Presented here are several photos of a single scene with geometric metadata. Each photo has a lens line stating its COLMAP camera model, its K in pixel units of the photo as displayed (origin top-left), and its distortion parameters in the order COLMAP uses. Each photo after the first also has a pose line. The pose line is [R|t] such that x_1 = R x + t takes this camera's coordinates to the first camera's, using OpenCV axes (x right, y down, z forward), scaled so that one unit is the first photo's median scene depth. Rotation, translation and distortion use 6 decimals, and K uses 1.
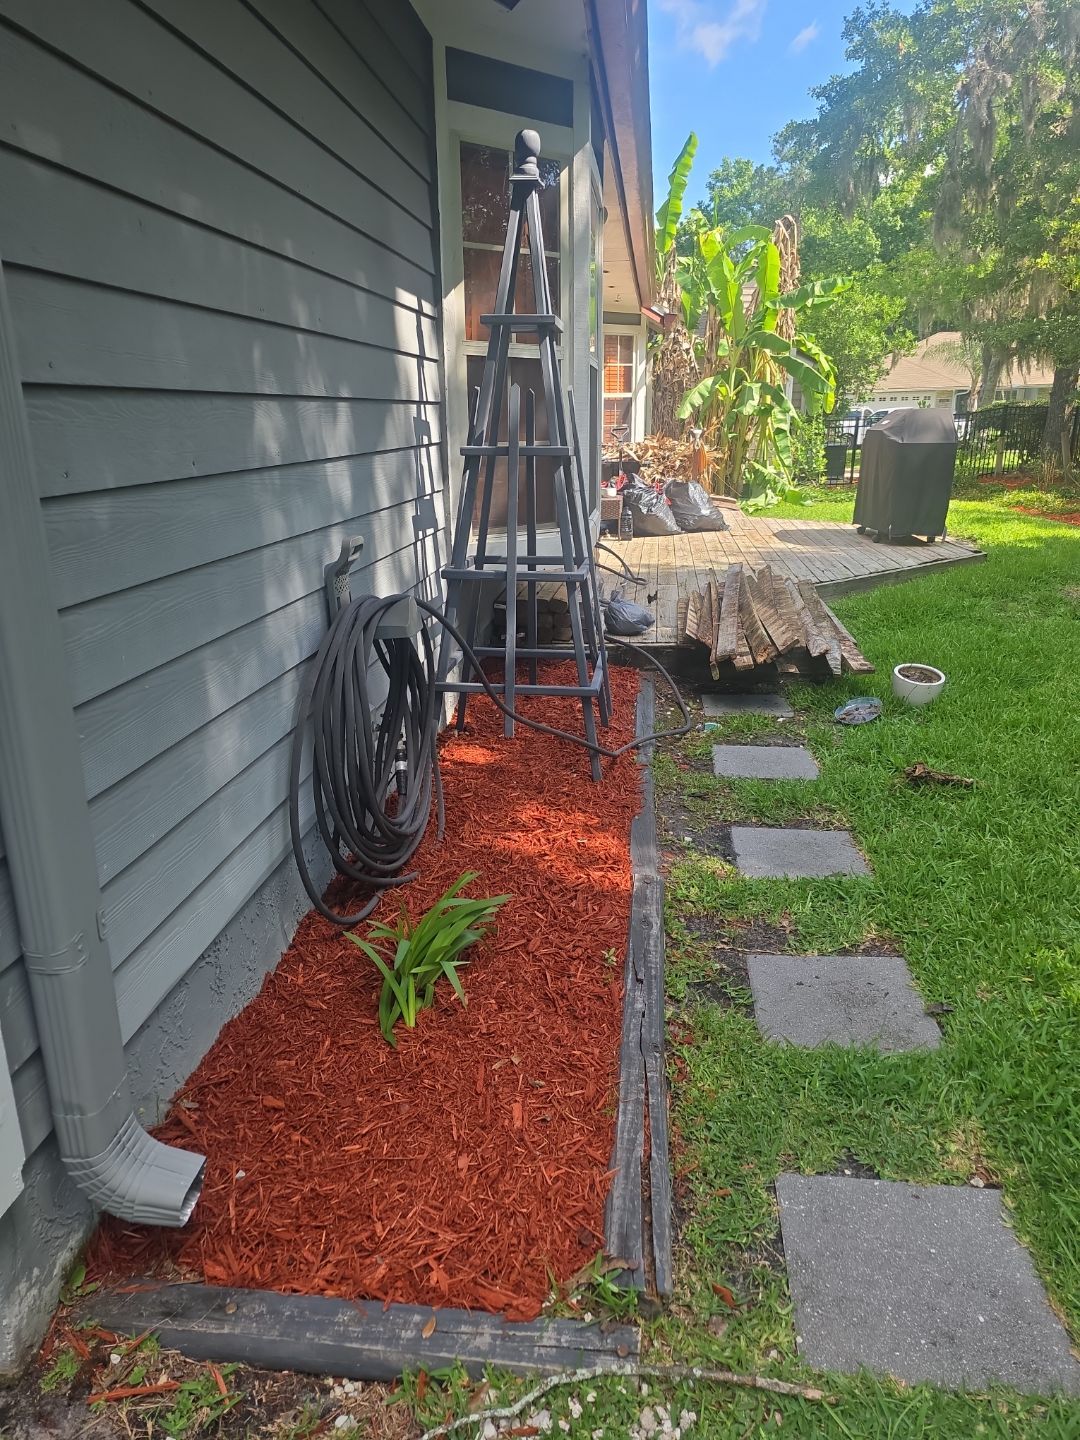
lens RADIAL K [[940.8, 0, 543.4], [0, 940.8, 730.5], [0, 0, 1]] dist [0.081652, -0.062993]
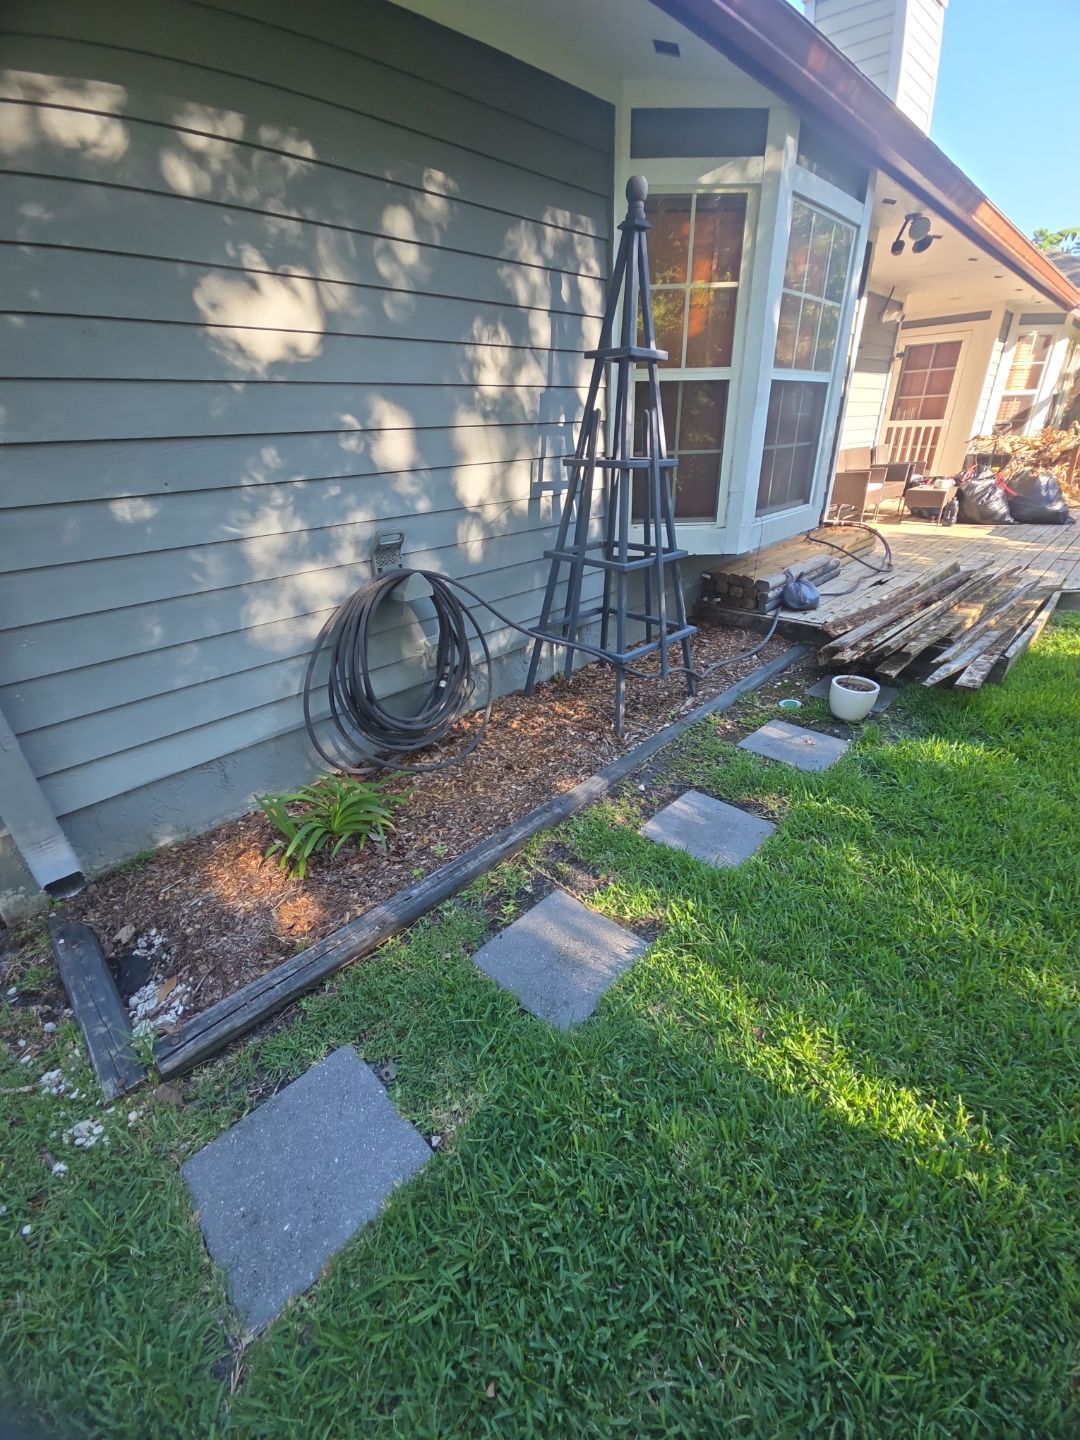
lens RADIAL K [[586.2, 0, 540.0], [0, 586.2, 722.1], [0, 0, 1]] dist [0.000426, 0.000050]
pose [[0.790066, 0.264008, -0.553259, 0.422569], [-0.170976, 0.961597, 0.214705, -0.104477], [0.588696, -0.075038, 0.804864, 0.278337]]
